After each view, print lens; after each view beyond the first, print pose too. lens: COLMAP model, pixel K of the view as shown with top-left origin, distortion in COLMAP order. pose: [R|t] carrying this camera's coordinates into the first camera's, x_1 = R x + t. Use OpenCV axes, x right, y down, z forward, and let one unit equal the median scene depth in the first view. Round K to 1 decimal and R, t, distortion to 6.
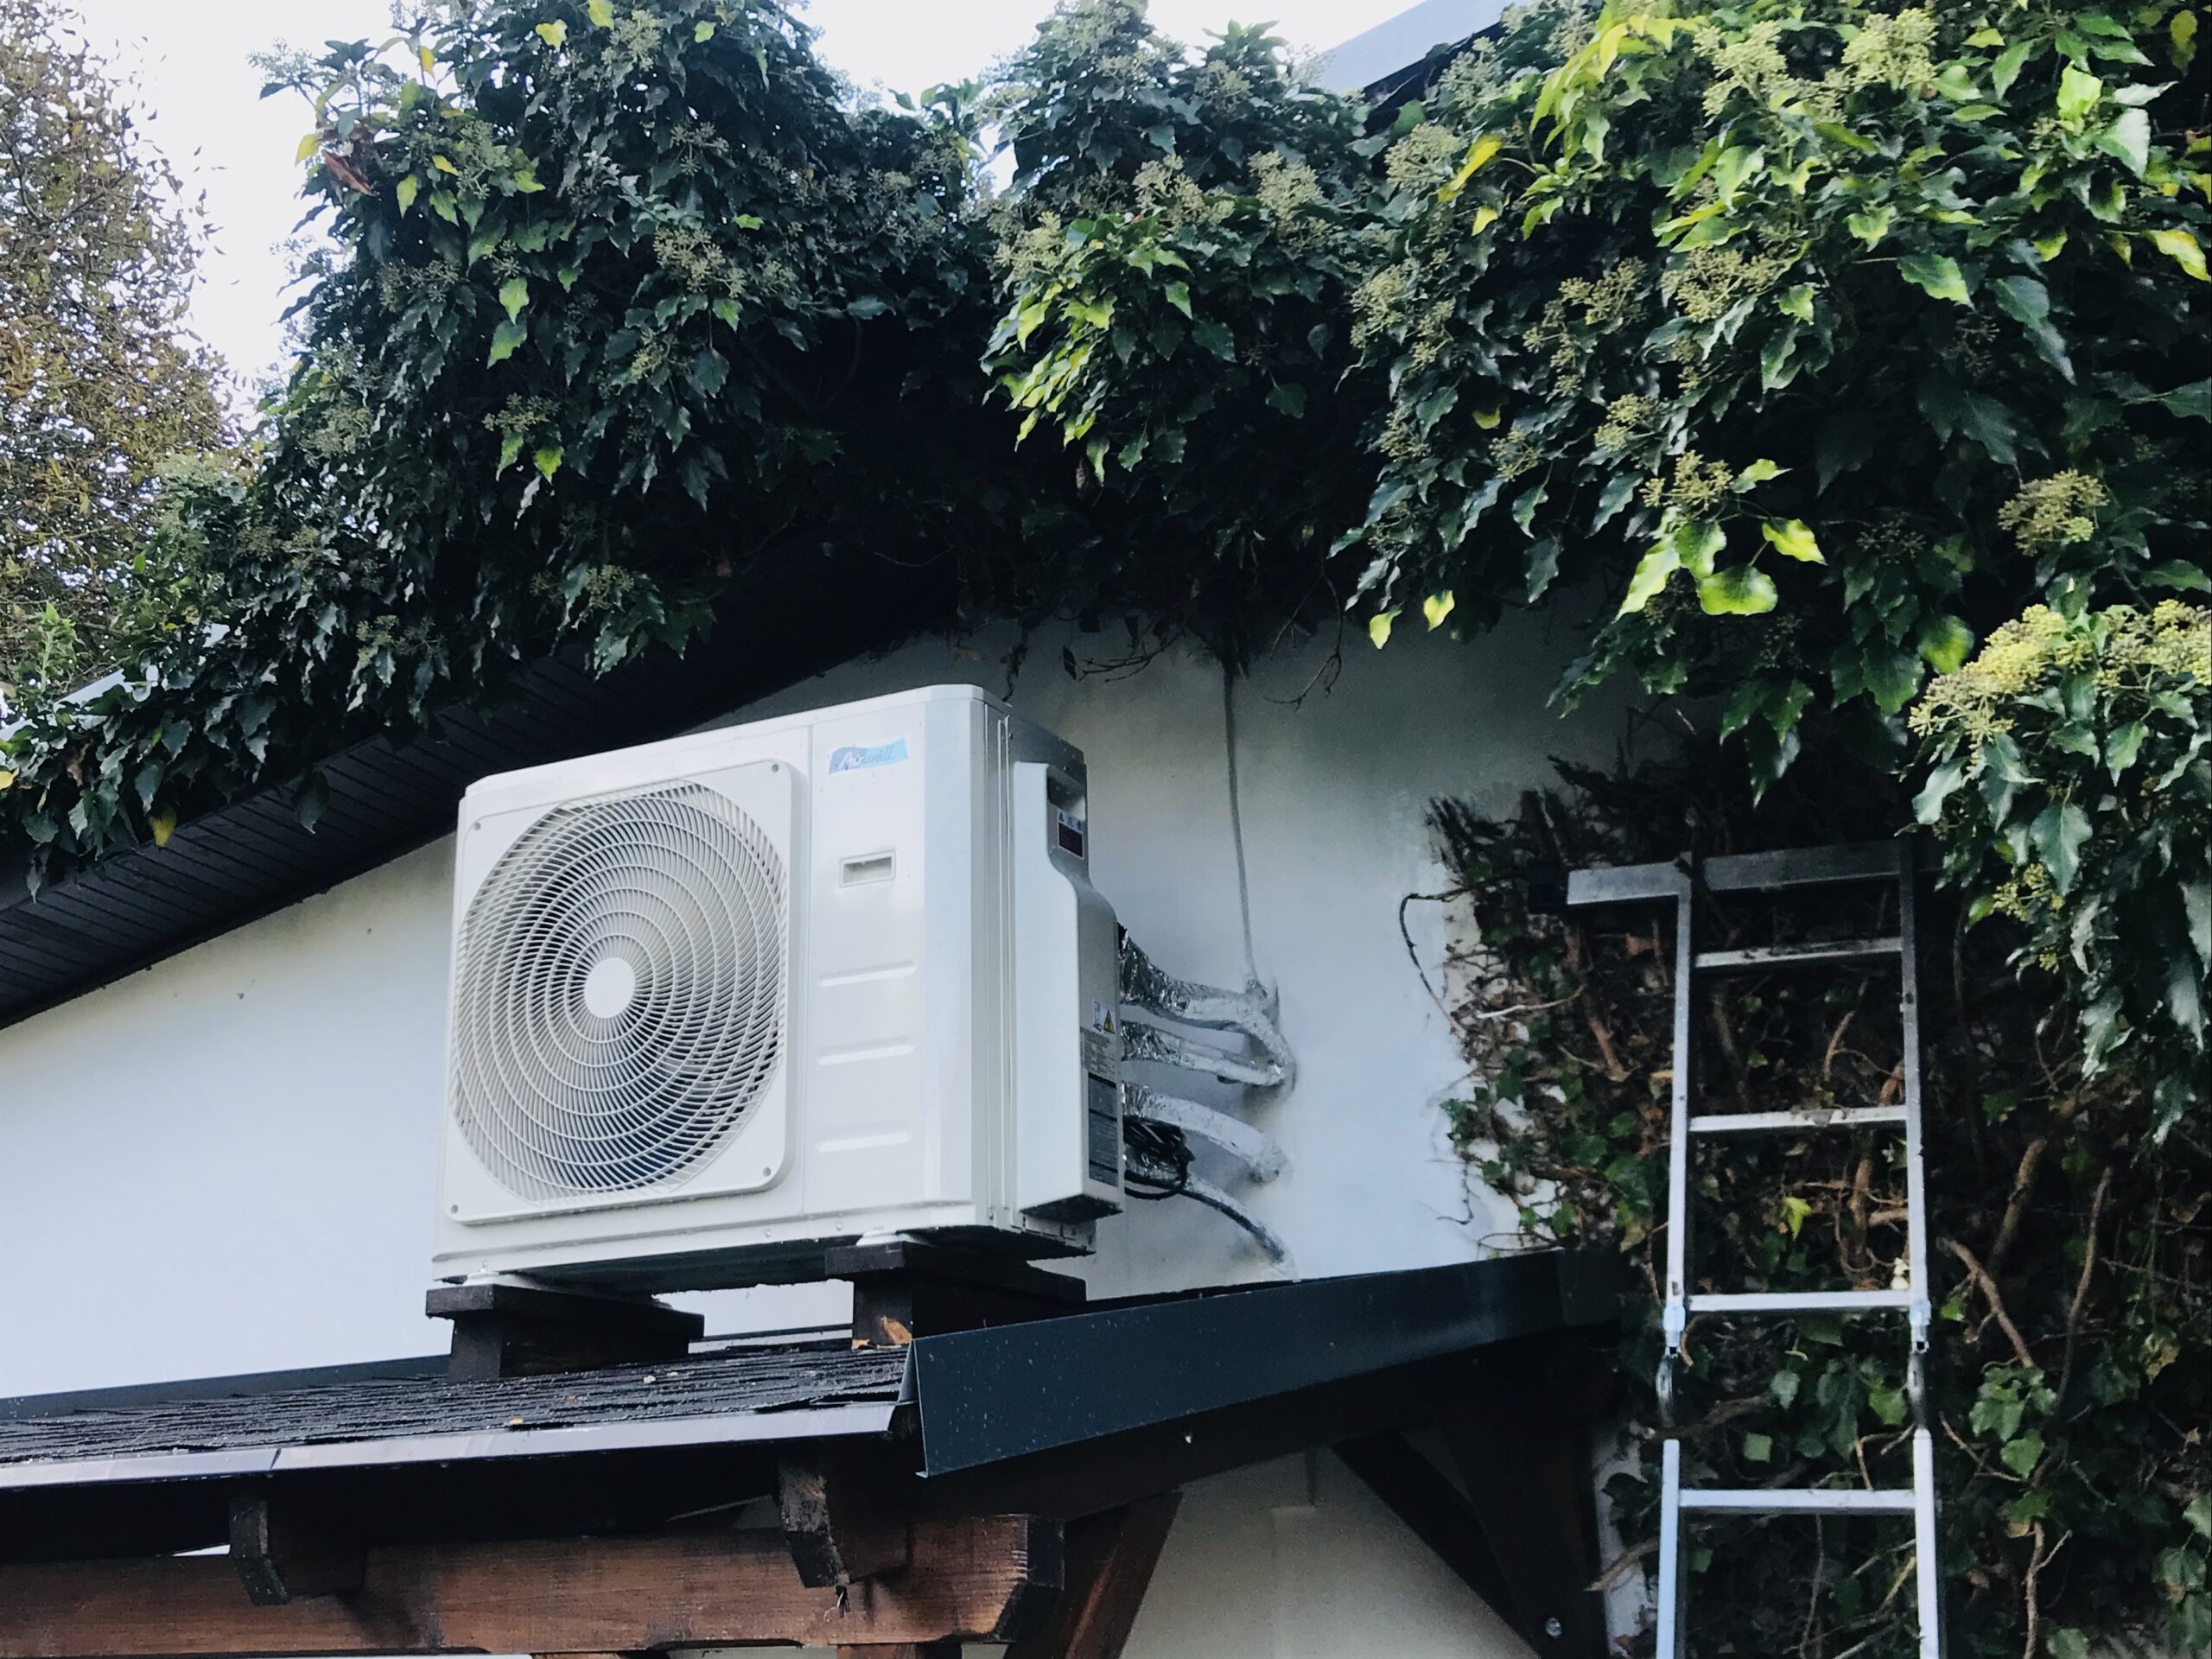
lens RADIAL K [[2445.4, 0, 1104.7], [0, 2445.4, 937.1], [0, 0, 1]] dist [0.071003, -0.004982]
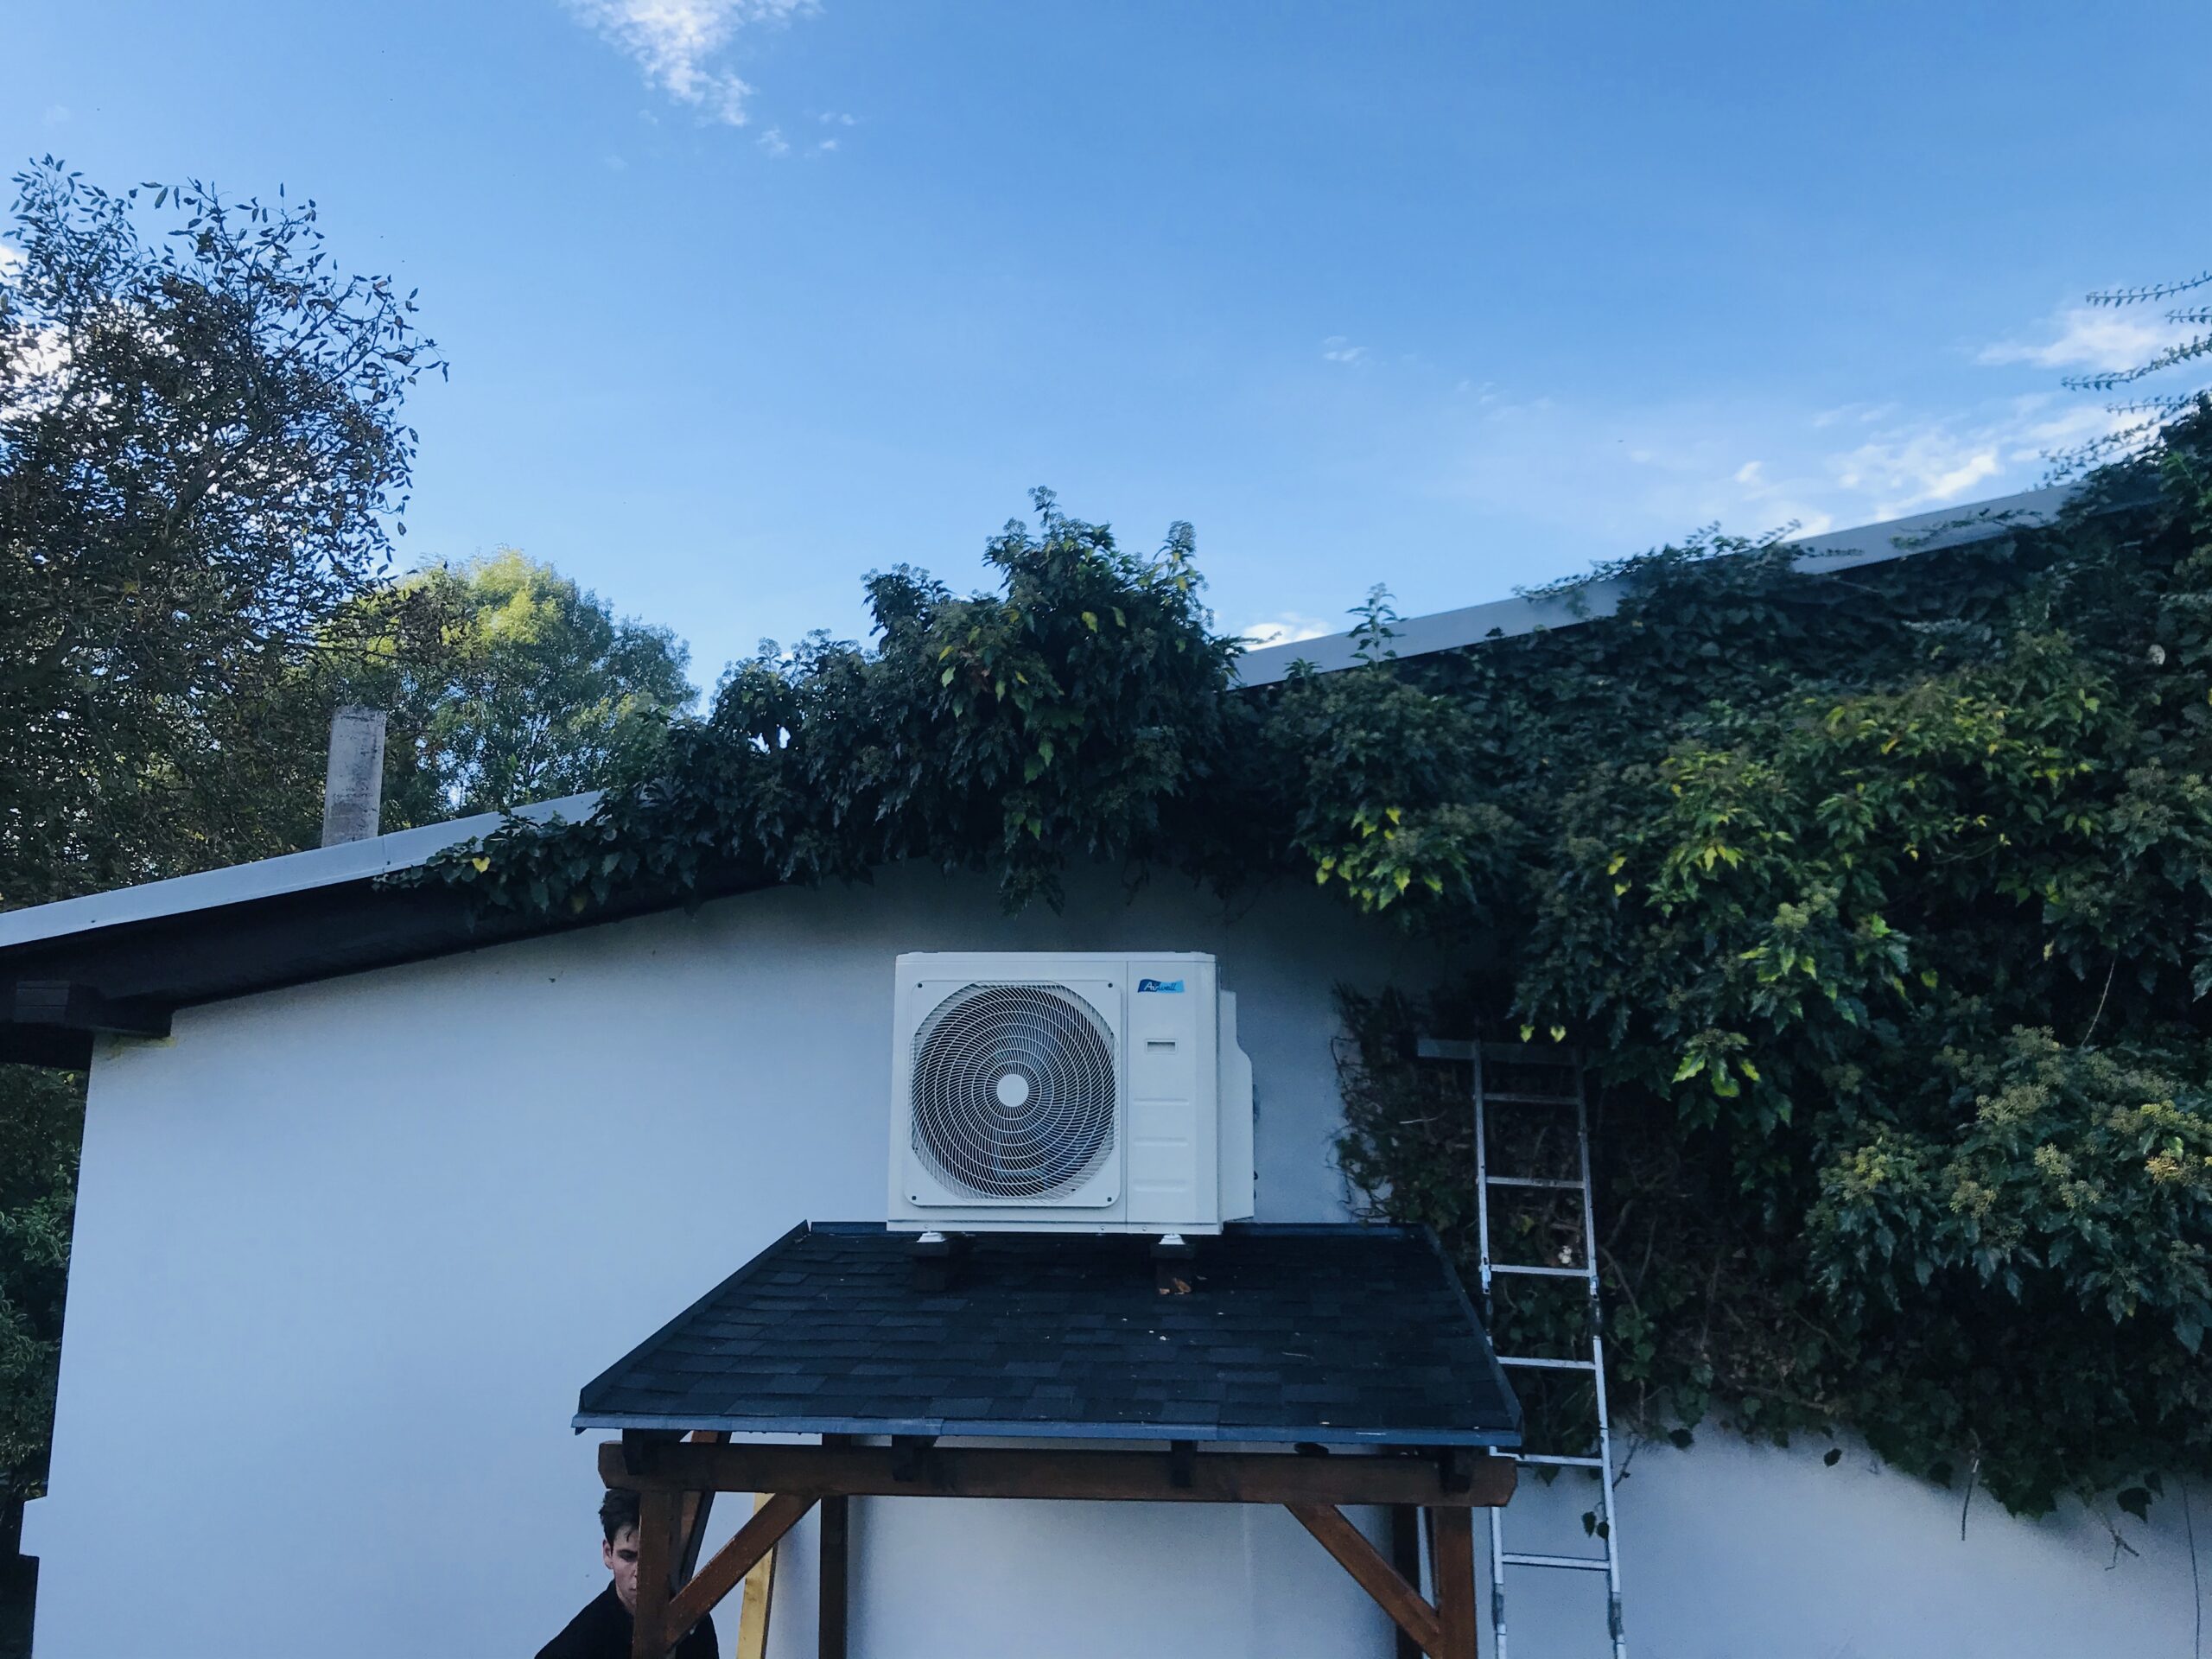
lens RADIAL K [[1818.0, 0, 1106.0], [0, 1818.0, 829.5], [0, 0, 1]] dist [0.017278, 0.002209]
pose [[0.913225, 0.093977, 0.396470, -0.746504], [-0.131344, 0.988994, 0.068112, -0.299728], [-0.385706, -0.114275, 0.915518, -0.311637]]
